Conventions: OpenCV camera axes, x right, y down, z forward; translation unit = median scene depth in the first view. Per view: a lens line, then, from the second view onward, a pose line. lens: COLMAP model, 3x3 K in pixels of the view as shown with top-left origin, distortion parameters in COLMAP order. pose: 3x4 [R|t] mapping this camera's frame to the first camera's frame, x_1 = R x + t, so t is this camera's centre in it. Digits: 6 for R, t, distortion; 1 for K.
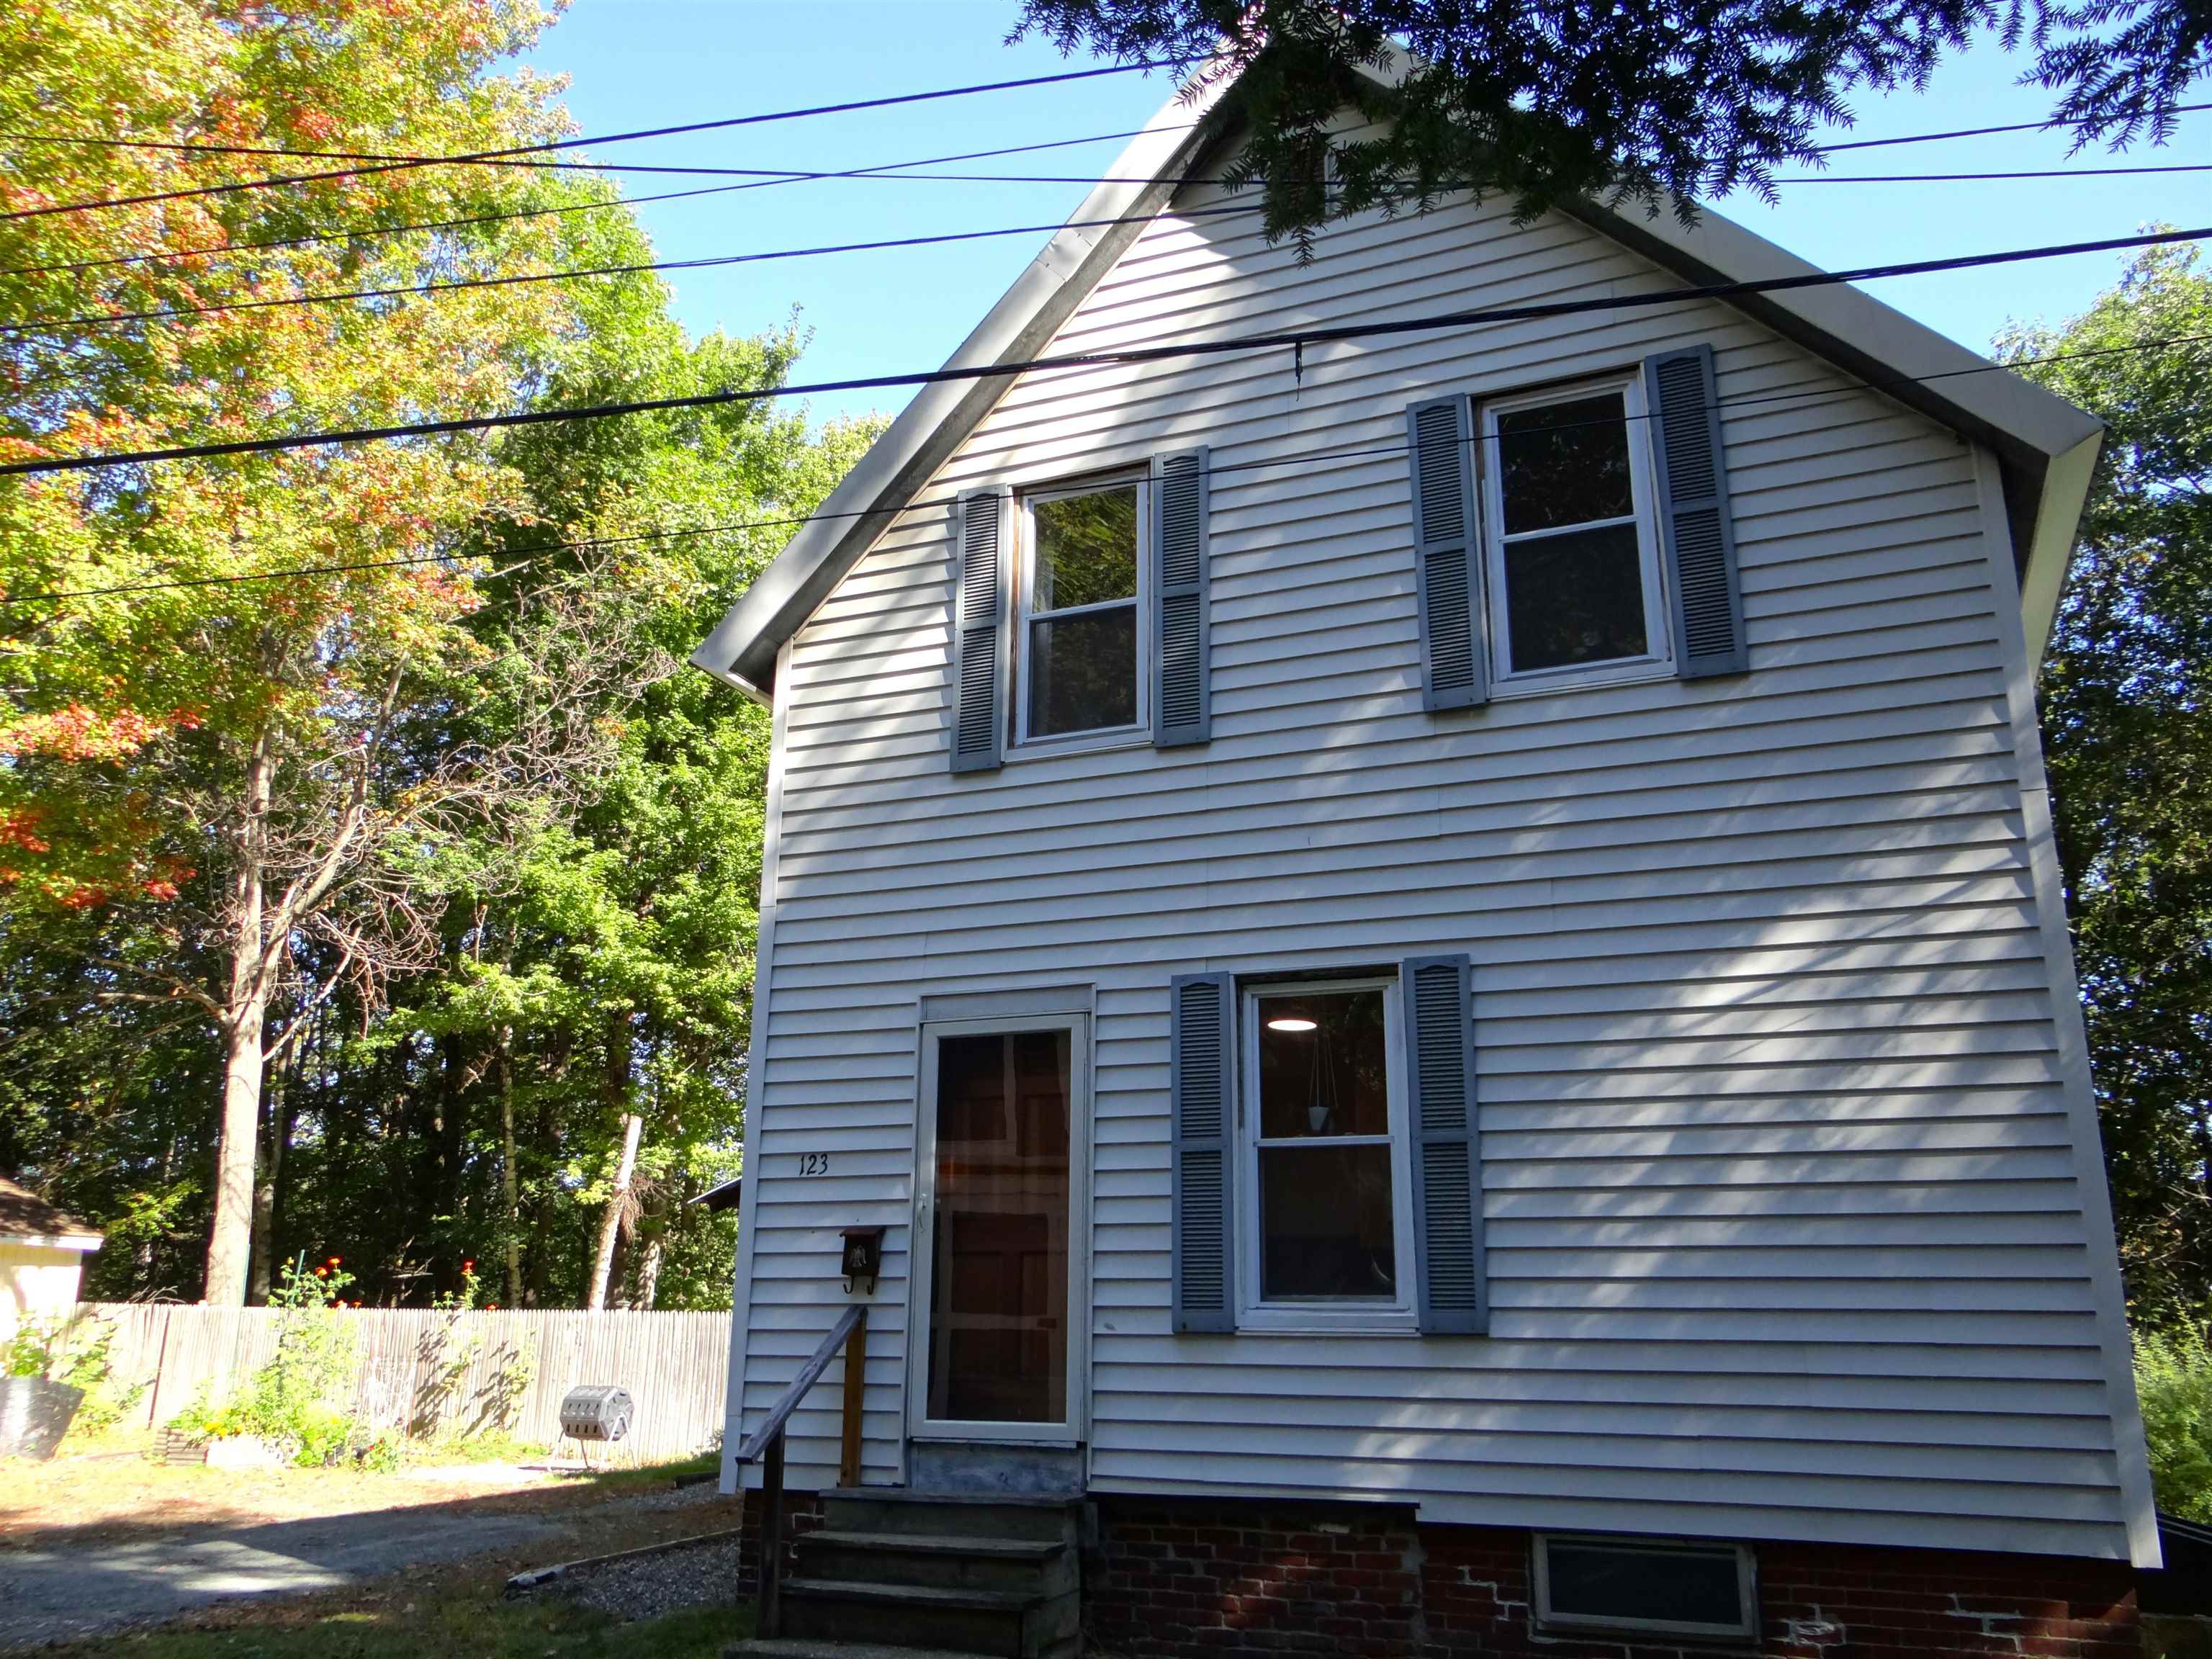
lens RADIAL K [[1769.3, 0, 1098.2], [0, 1769.3, 823.0], [0, 0, 1]] dist [-0.018334, 0.009985]
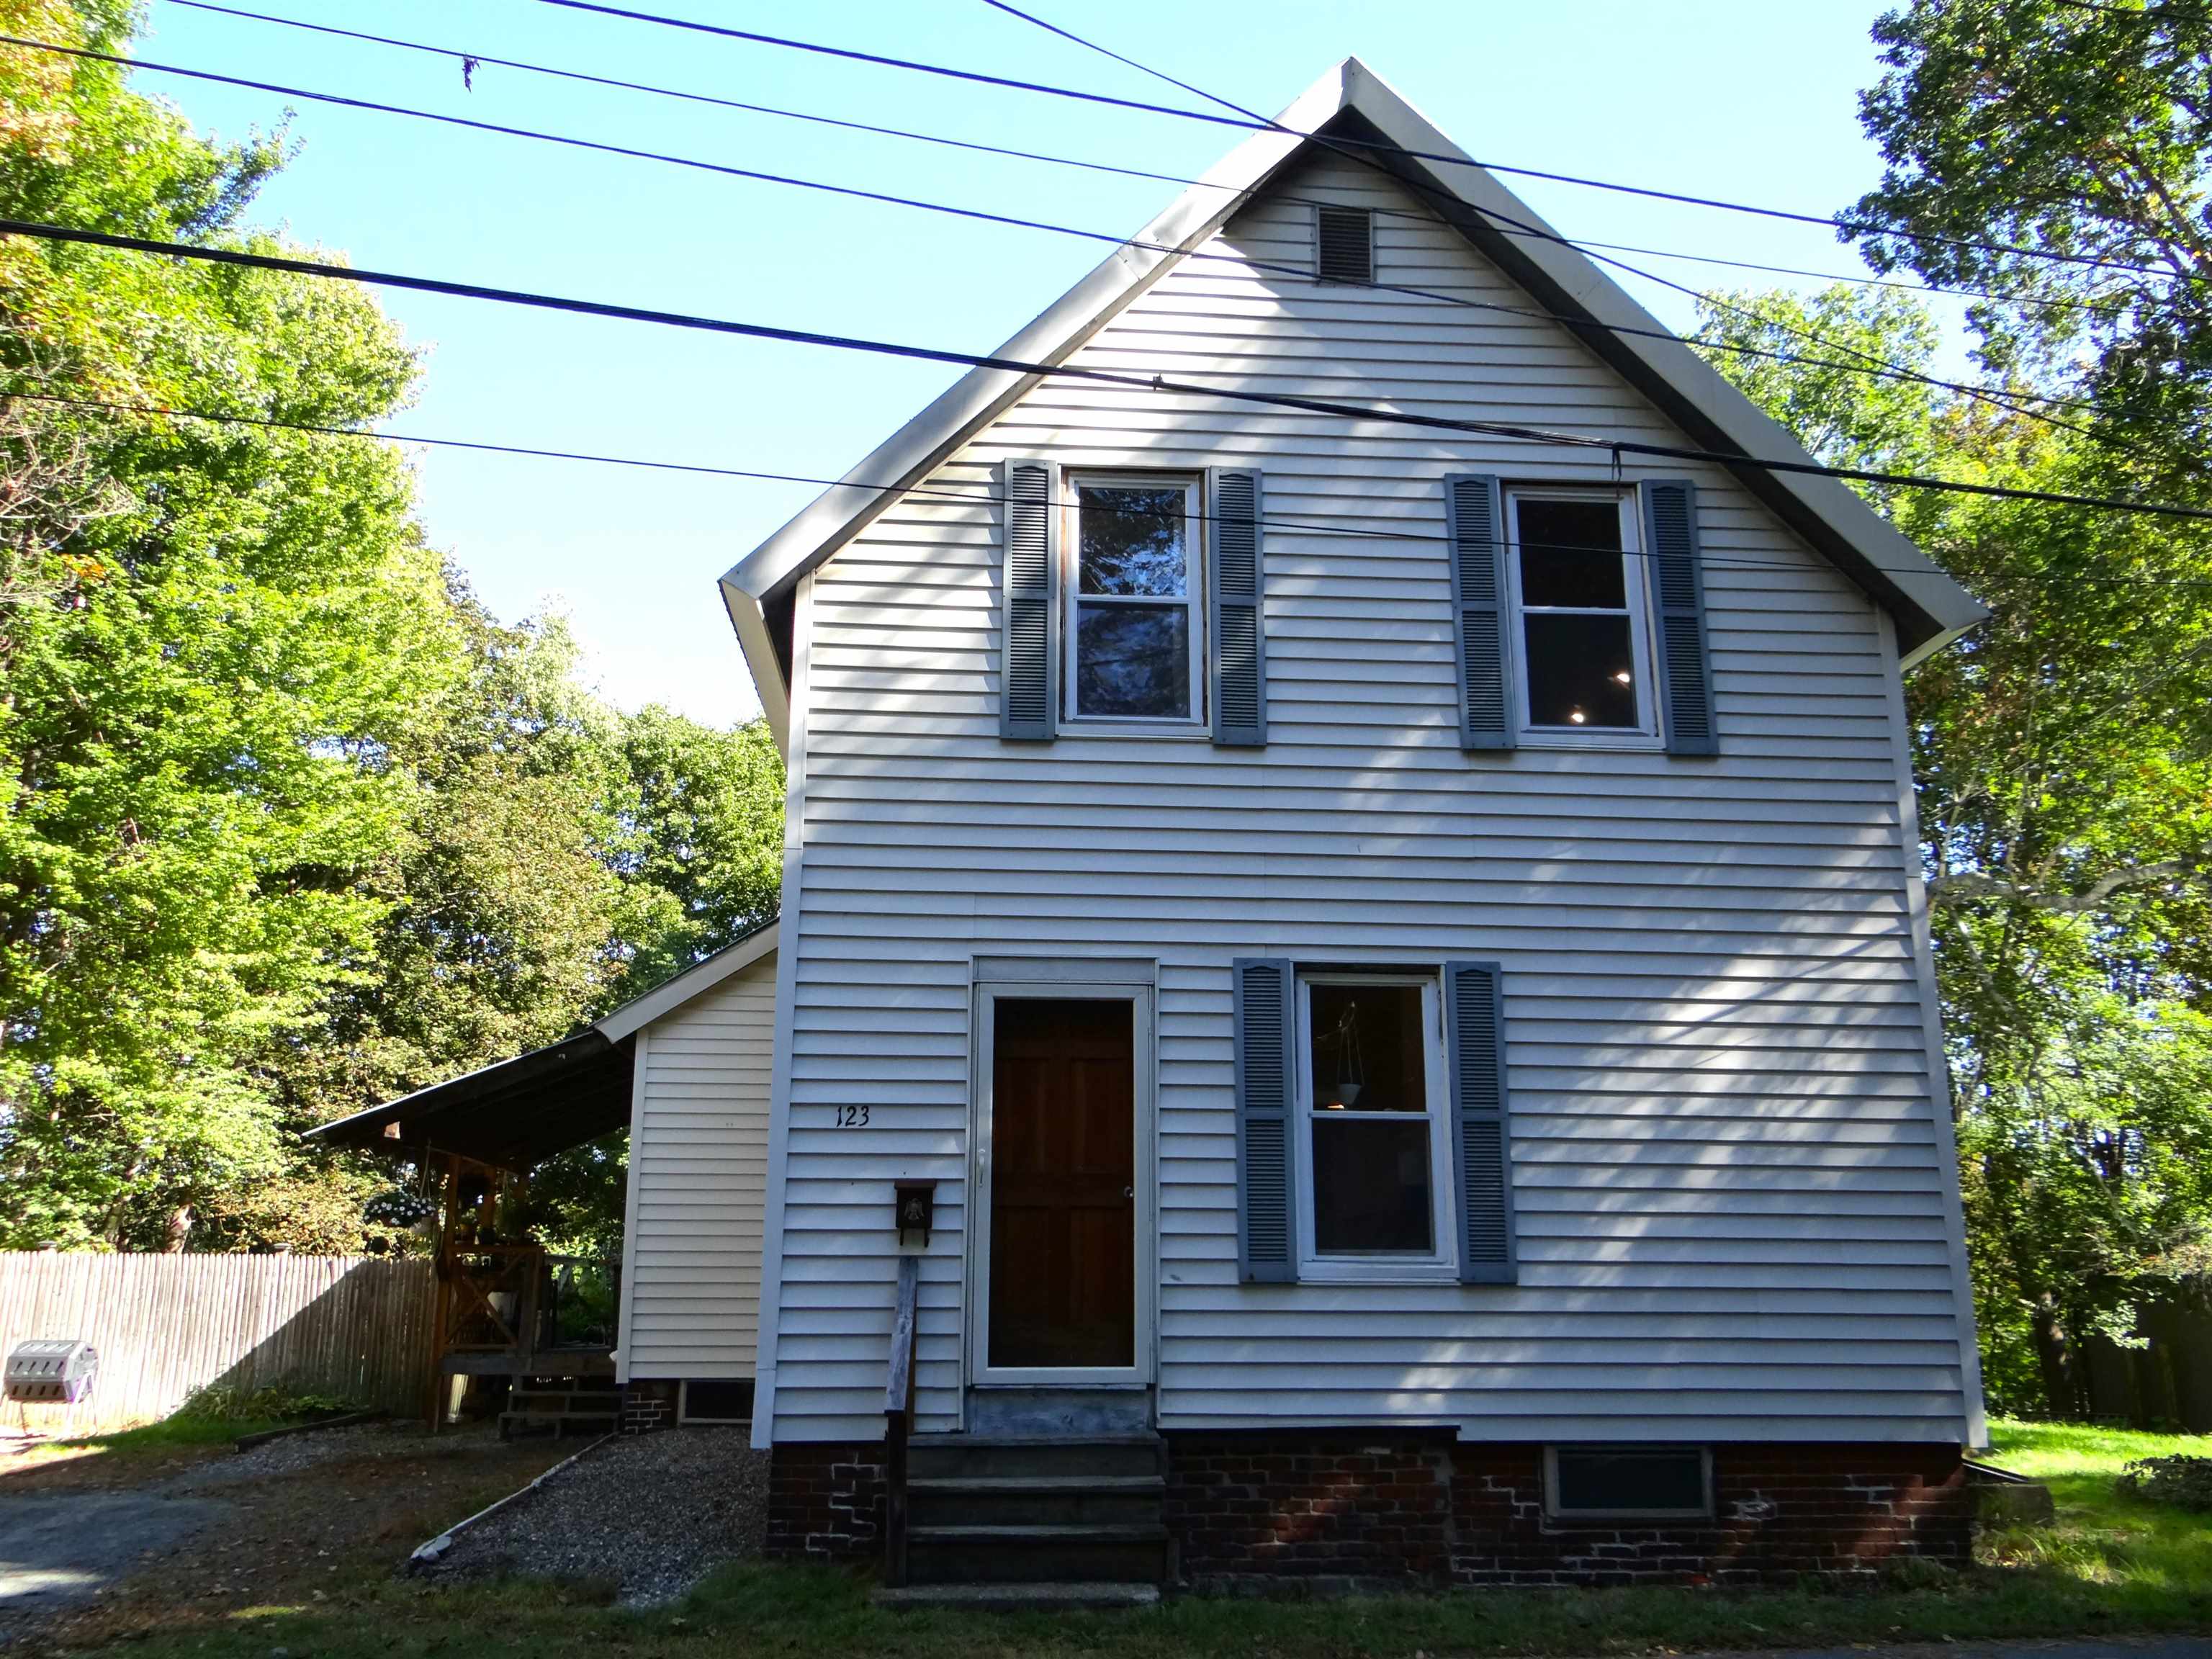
lens RADIAL K [[1769.3, 0, 1113.3], [0, 1769.3, 834.6], [0, 0, 1]] dist [-0.018334, 0.009985]
pose [[0.889685, 0.106352, 0.444016, -0.517893], [-0.123795, 0.992254, 0.010383, 0.008889], [-0.439472, -0.064205, 0.895959, 0.061852]]
